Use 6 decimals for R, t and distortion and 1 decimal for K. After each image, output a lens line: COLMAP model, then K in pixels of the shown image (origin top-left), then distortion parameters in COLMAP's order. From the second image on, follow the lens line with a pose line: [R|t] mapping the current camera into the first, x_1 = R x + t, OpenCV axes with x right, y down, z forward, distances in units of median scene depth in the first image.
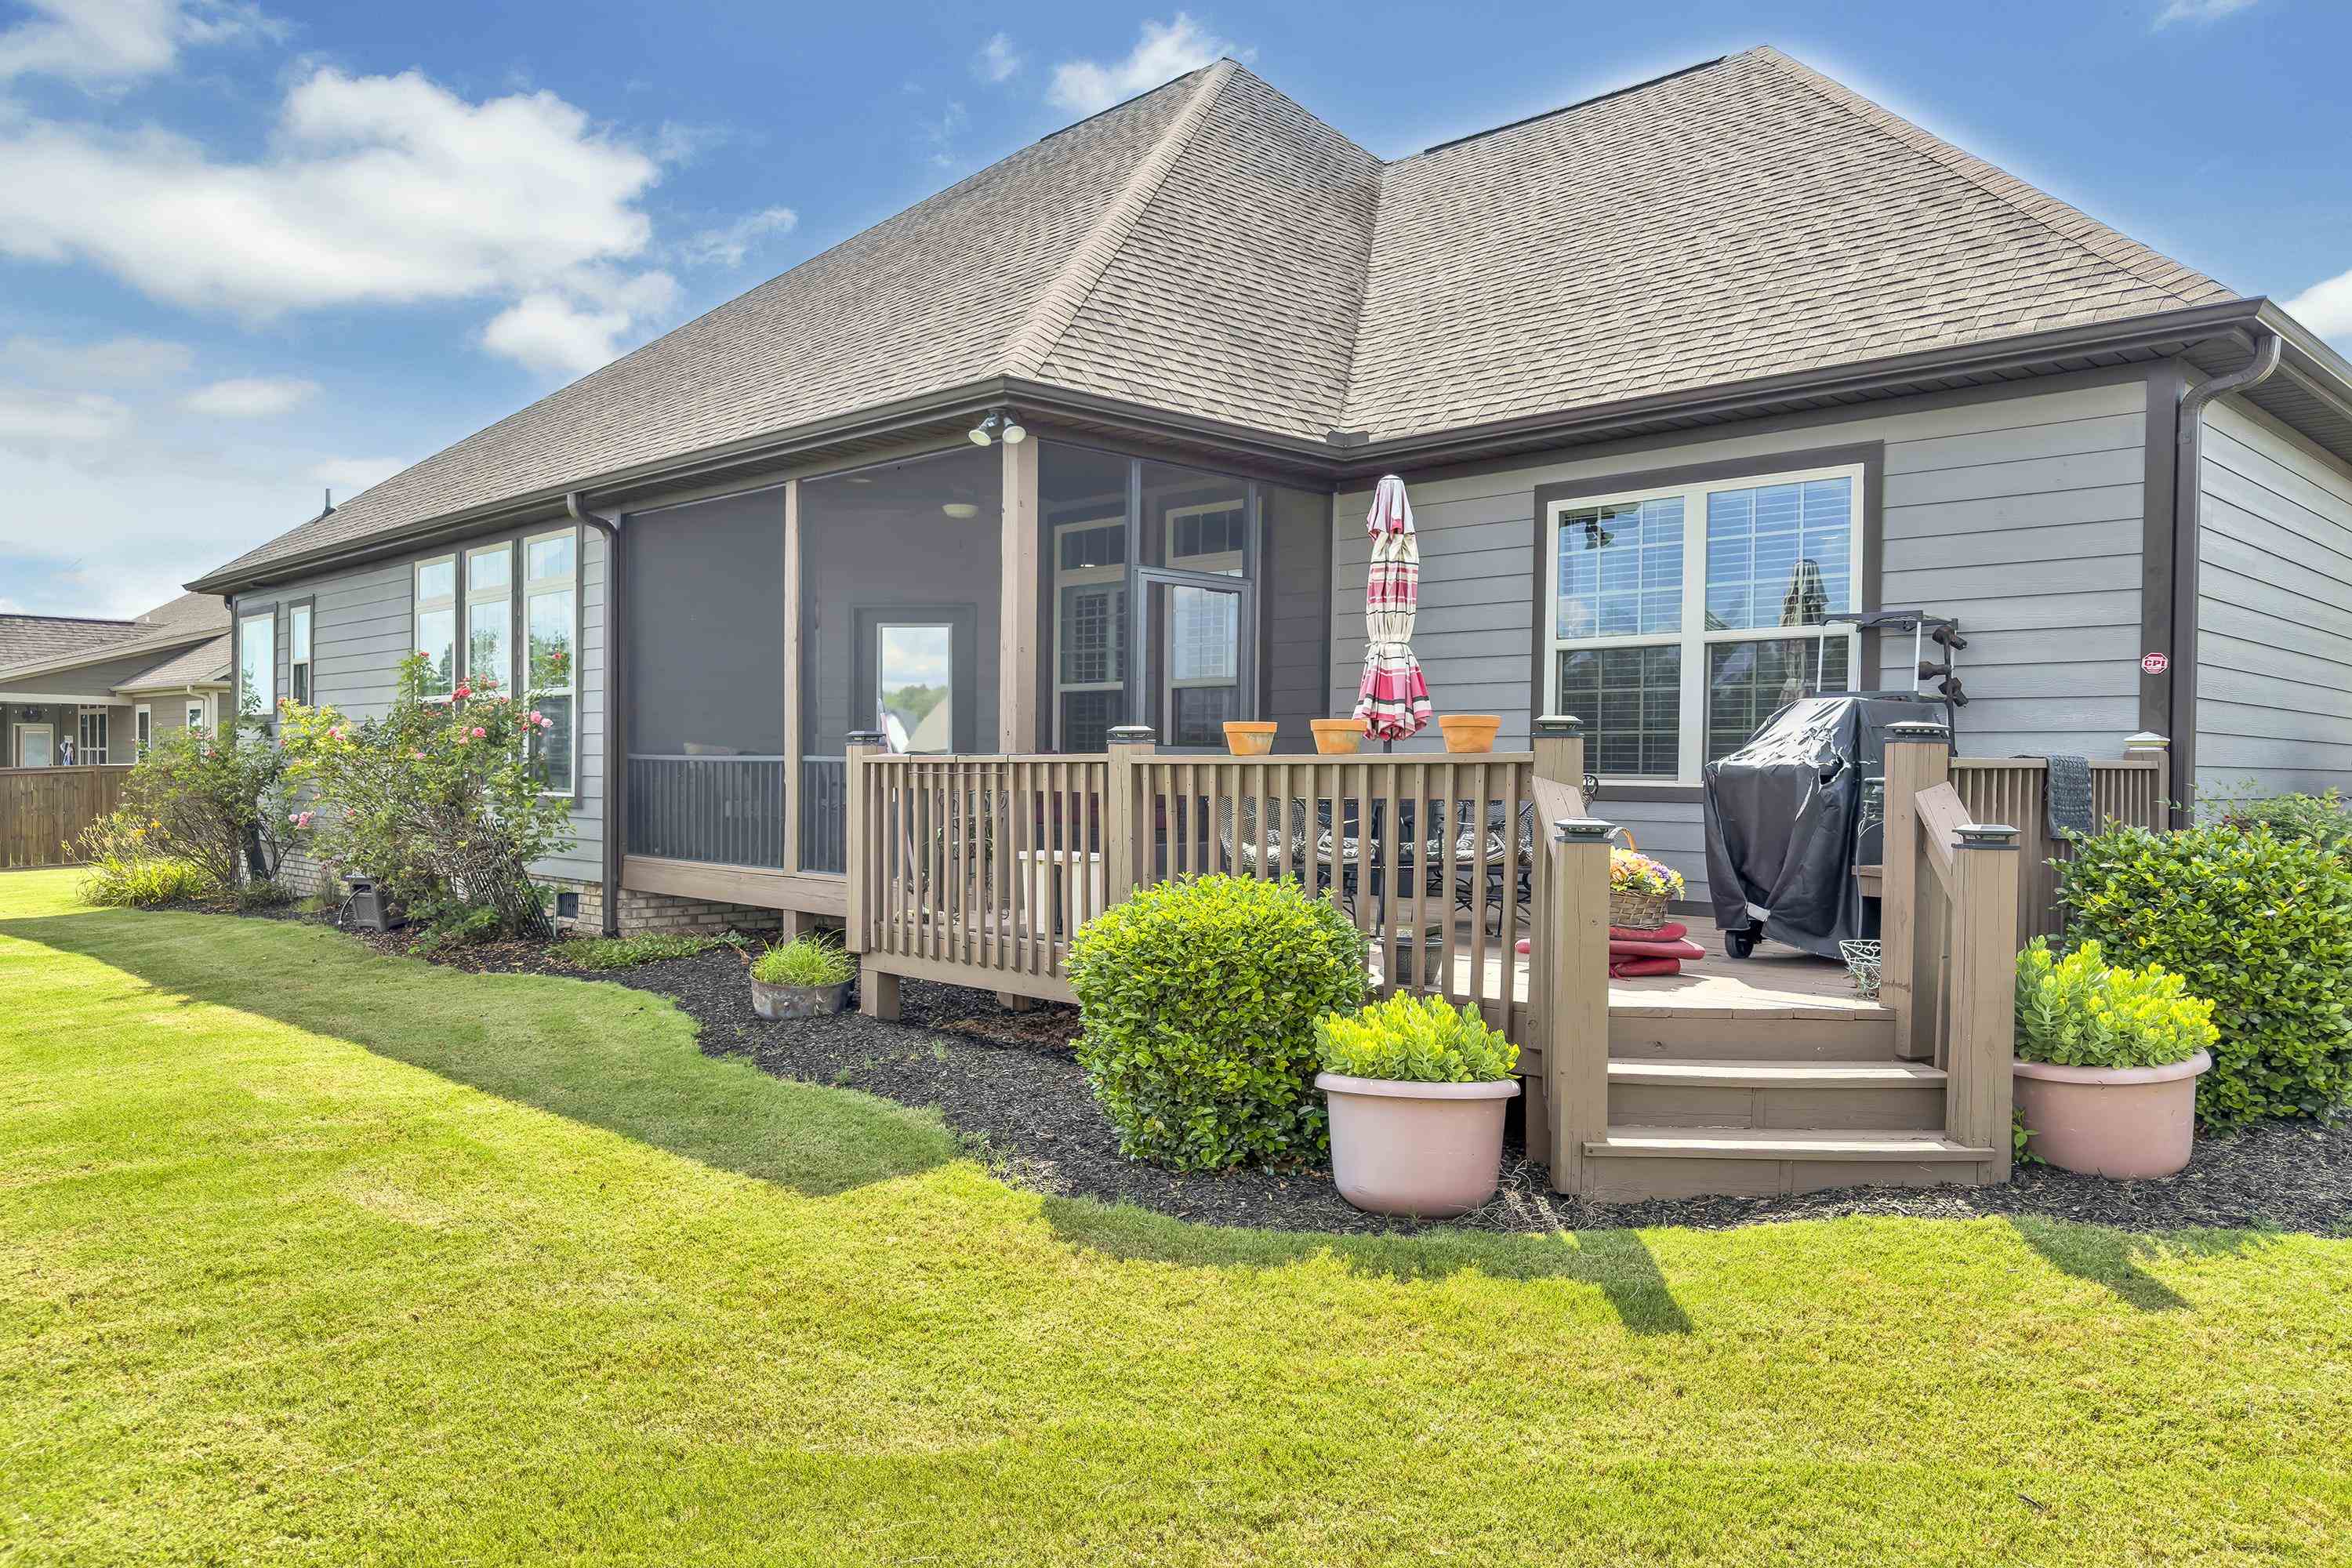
lens RADIAL K [[1658.3, 0, 1175.8], [0, 1658.3, 784.4], [0, 0, 1]] dist [-0.001925, -0.000287]
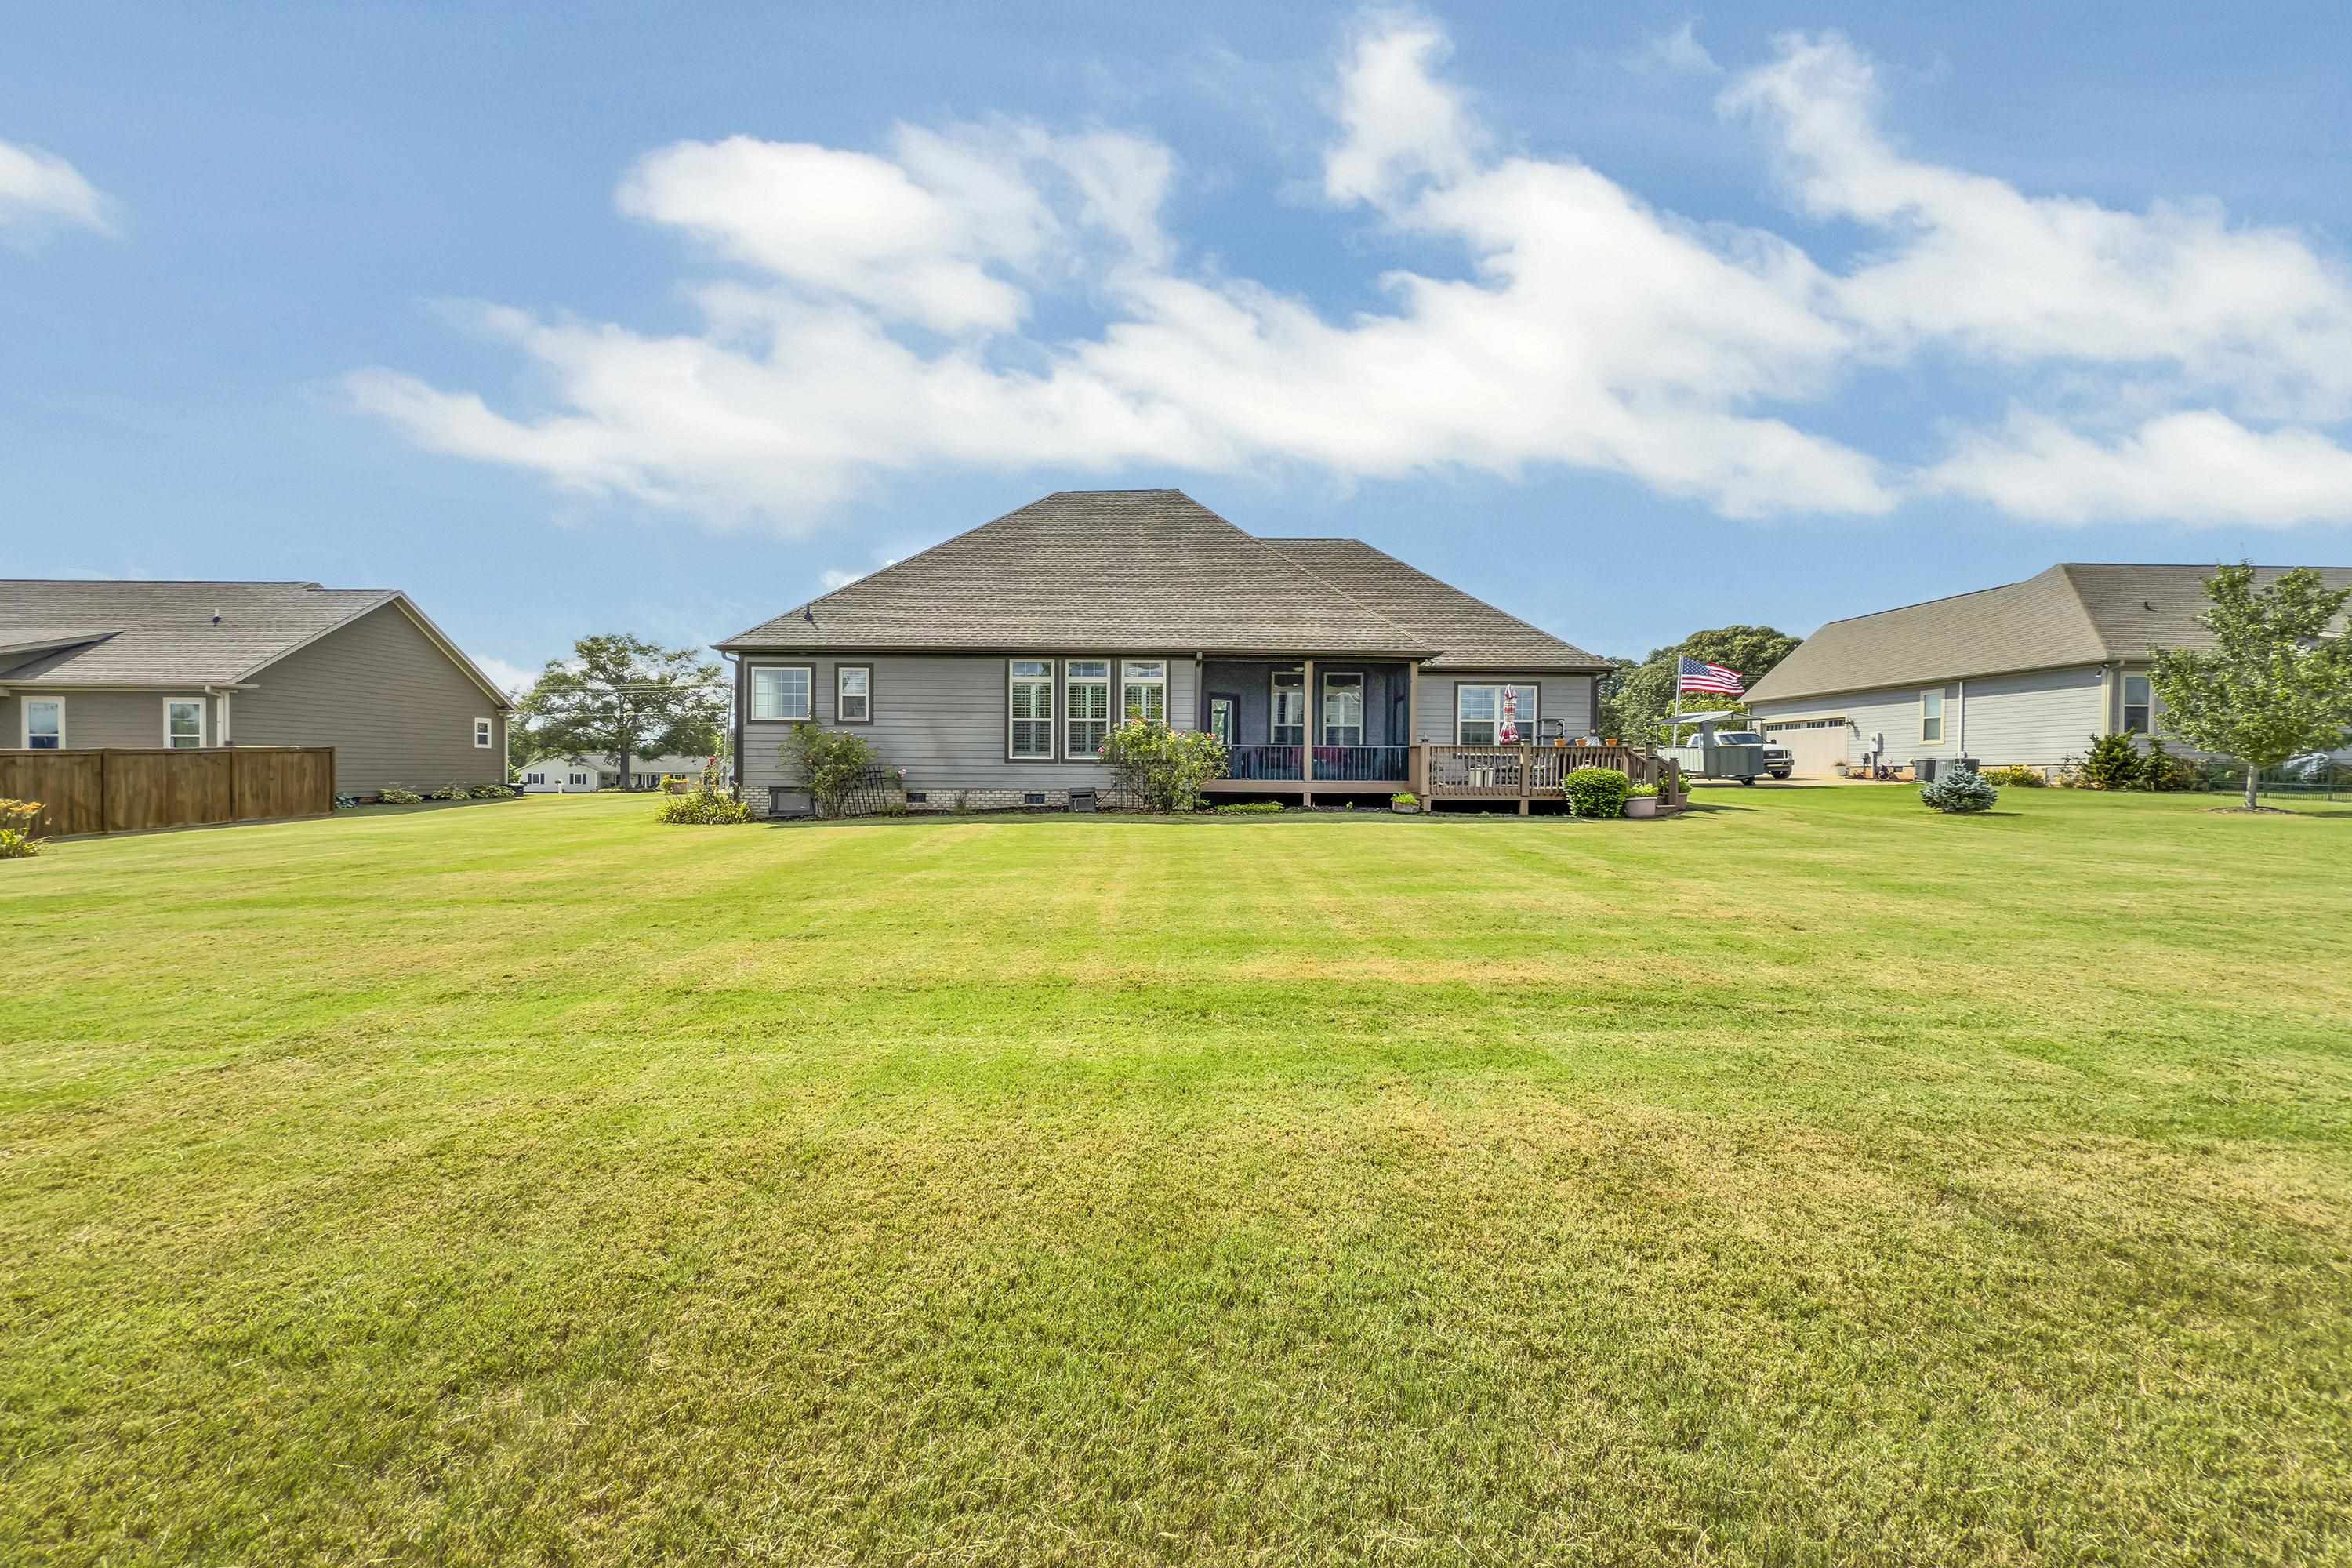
lens RADIAL K [[941.5, 0, 1179.6], [0, 941.5, 781.6], [0, 0, 1]] dist [0.001958, 0.000135]
pose [[0.648269, -0.006305, 0.761386, -1.699816], [0.009253, 0.999957, 0.000403, 0.050183], [-0.761356, 0.006784, 0.648299, 0.028533]]
